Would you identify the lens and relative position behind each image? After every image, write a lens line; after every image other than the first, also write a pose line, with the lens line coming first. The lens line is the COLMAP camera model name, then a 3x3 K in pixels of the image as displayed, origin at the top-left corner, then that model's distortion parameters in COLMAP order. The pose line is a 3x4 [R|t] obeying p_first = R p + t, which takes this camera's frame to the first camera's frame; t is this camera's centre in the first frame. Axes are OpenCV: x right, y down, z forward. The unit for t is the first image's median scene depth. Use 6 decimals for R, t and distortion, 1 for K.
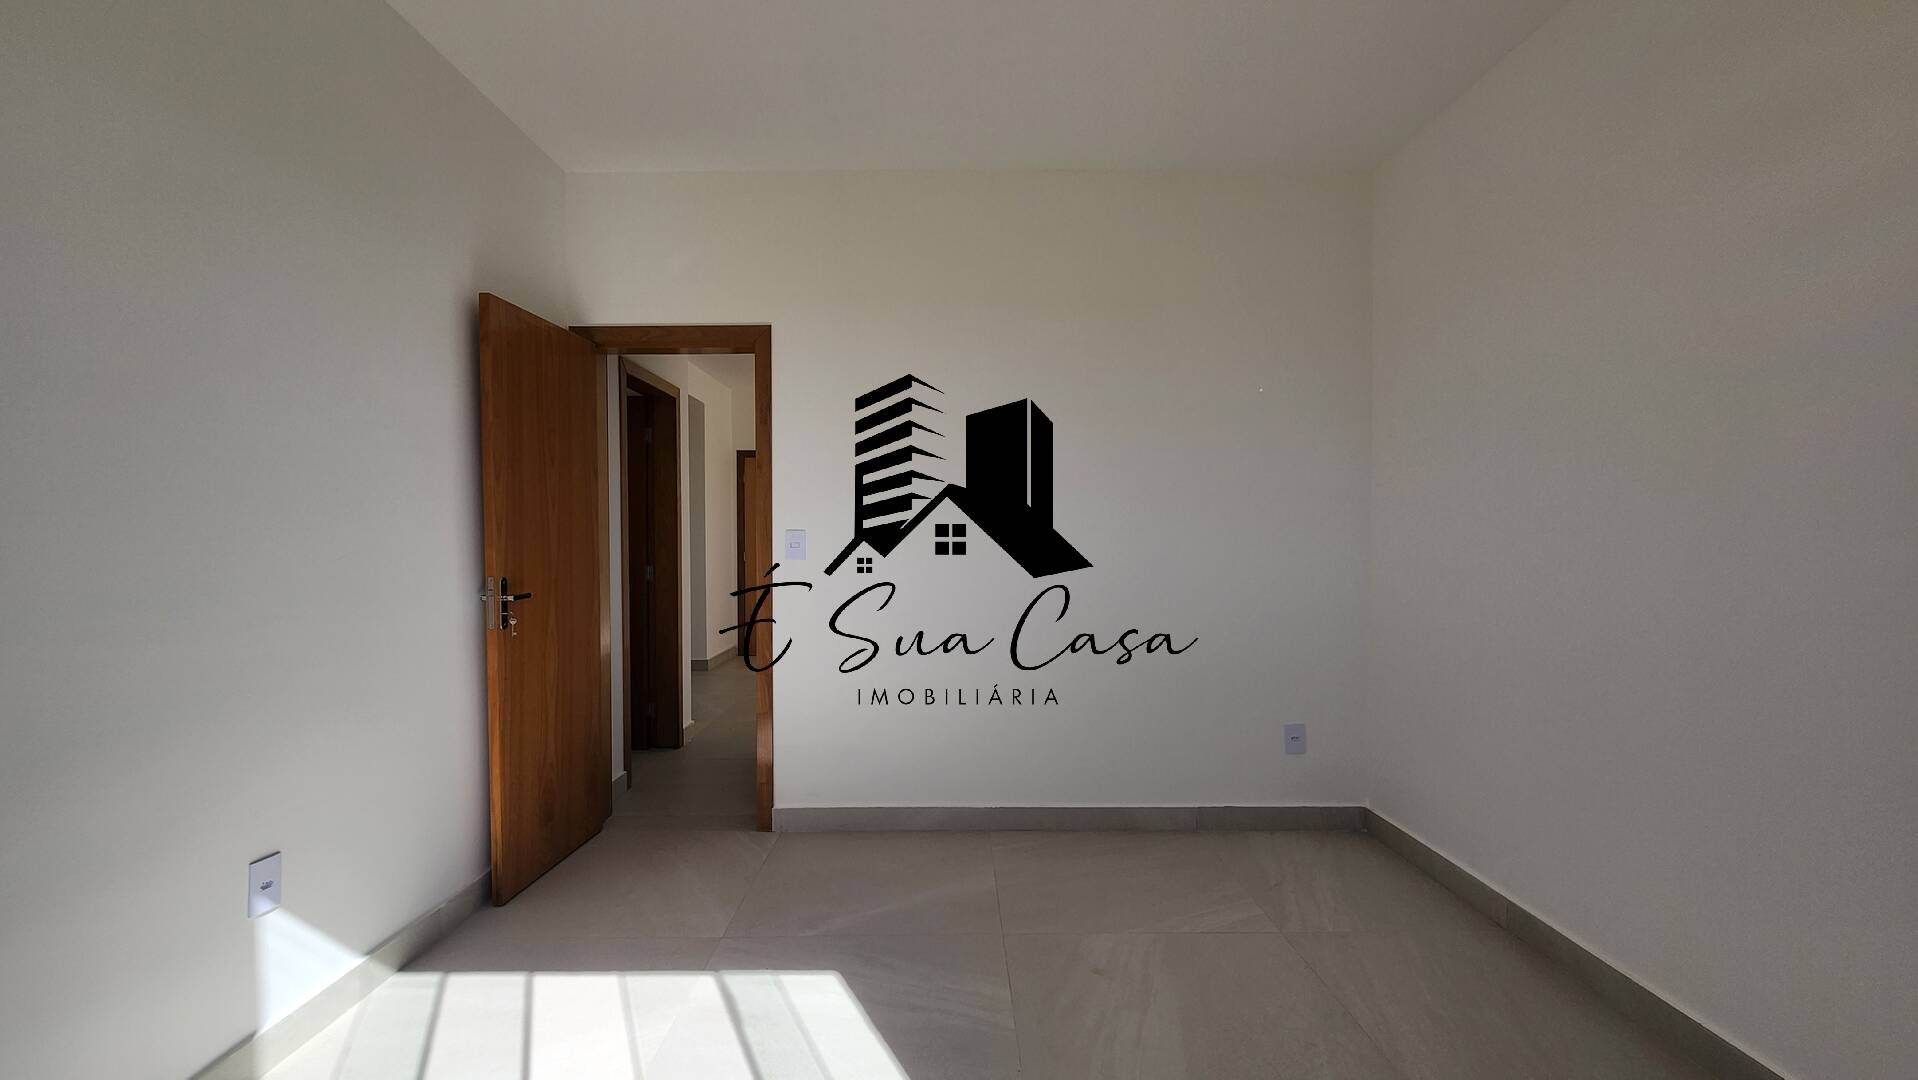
lens RADIAL K [[790.2, 0, 959.6], [0, 790.2, 553.8], [0, 0, 1]] dist [-0.001390, -0.000859]
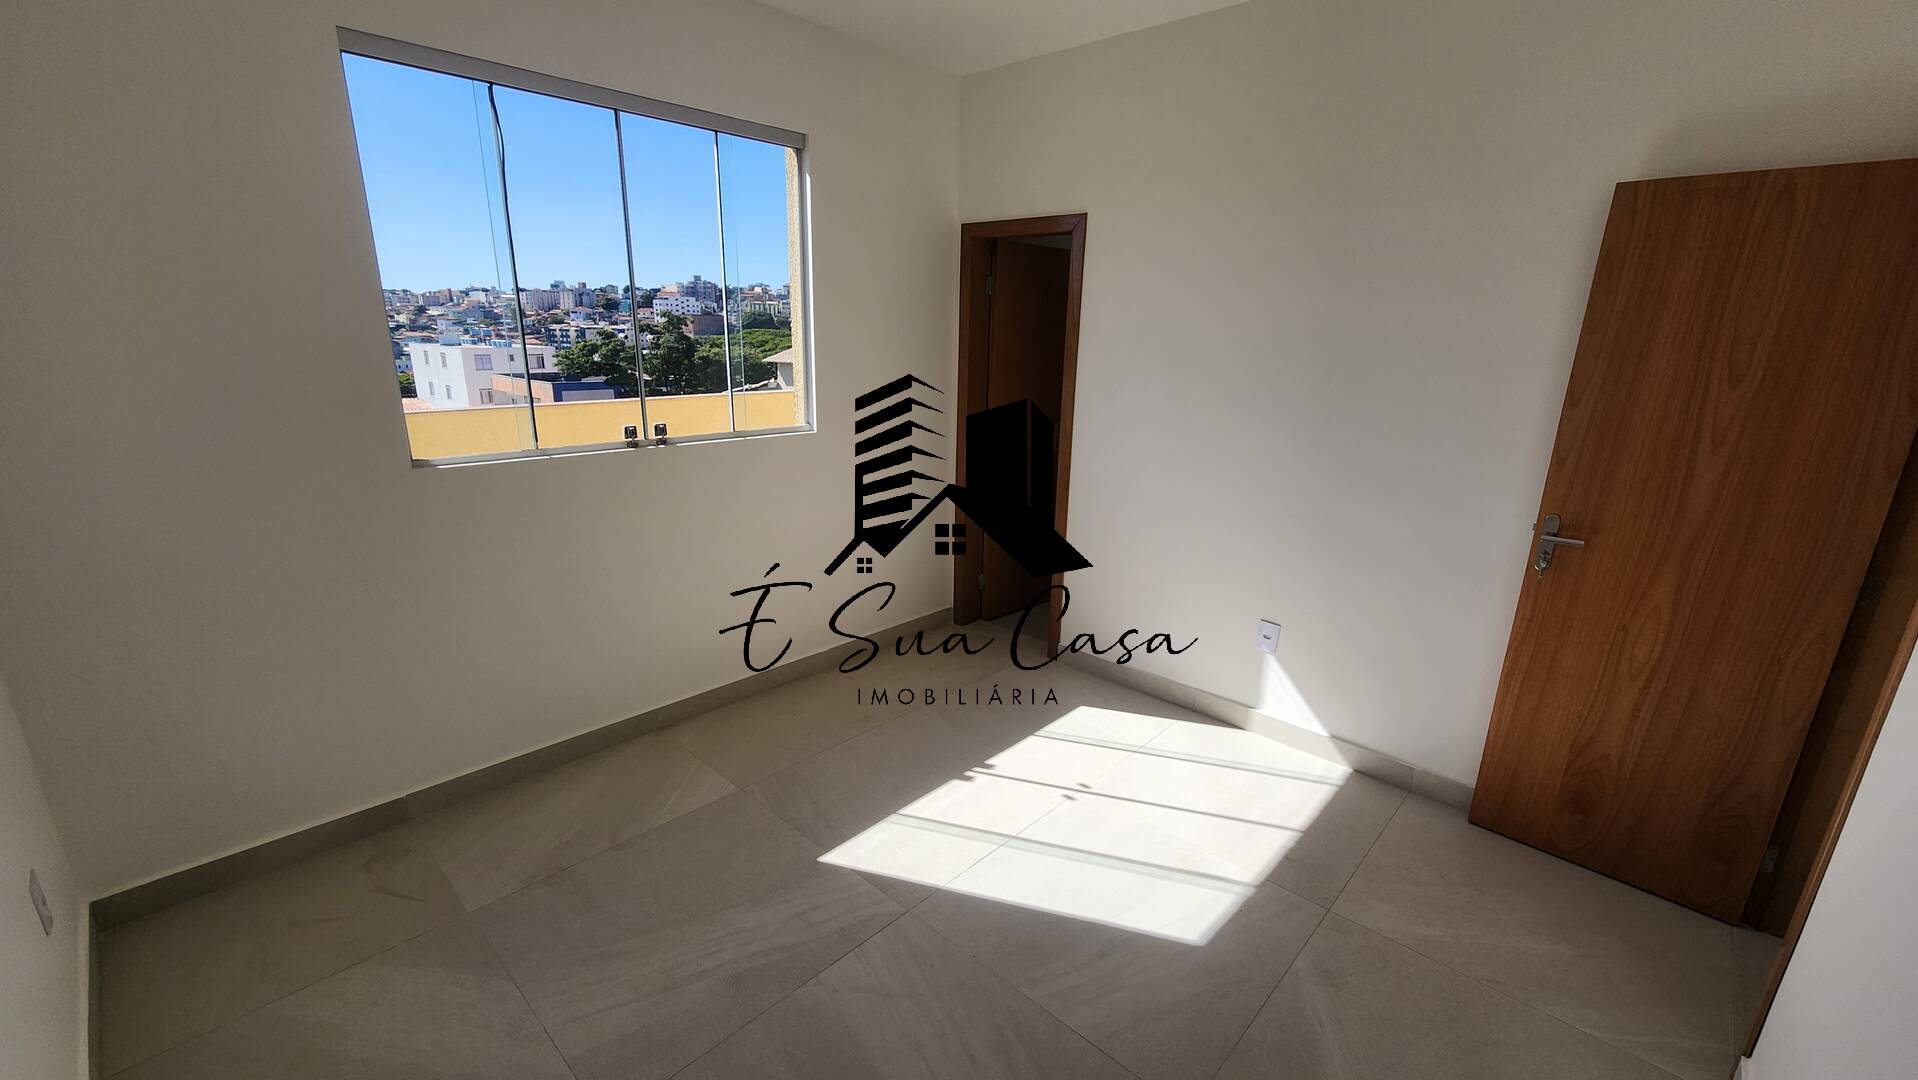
lens RADIAL K [[790.2, 0, 959.6], [0, 790.2, 553.8], [0, 0, 1]] dist [-0.001390, -0.000859]
pose [[-0.689767, 0.189573, -0.698773, 0.543016], [-0.037100, 0.954592, 0.295597, -0.172834], [0.723080, 0.229818, -0.651413, 1.110999]]
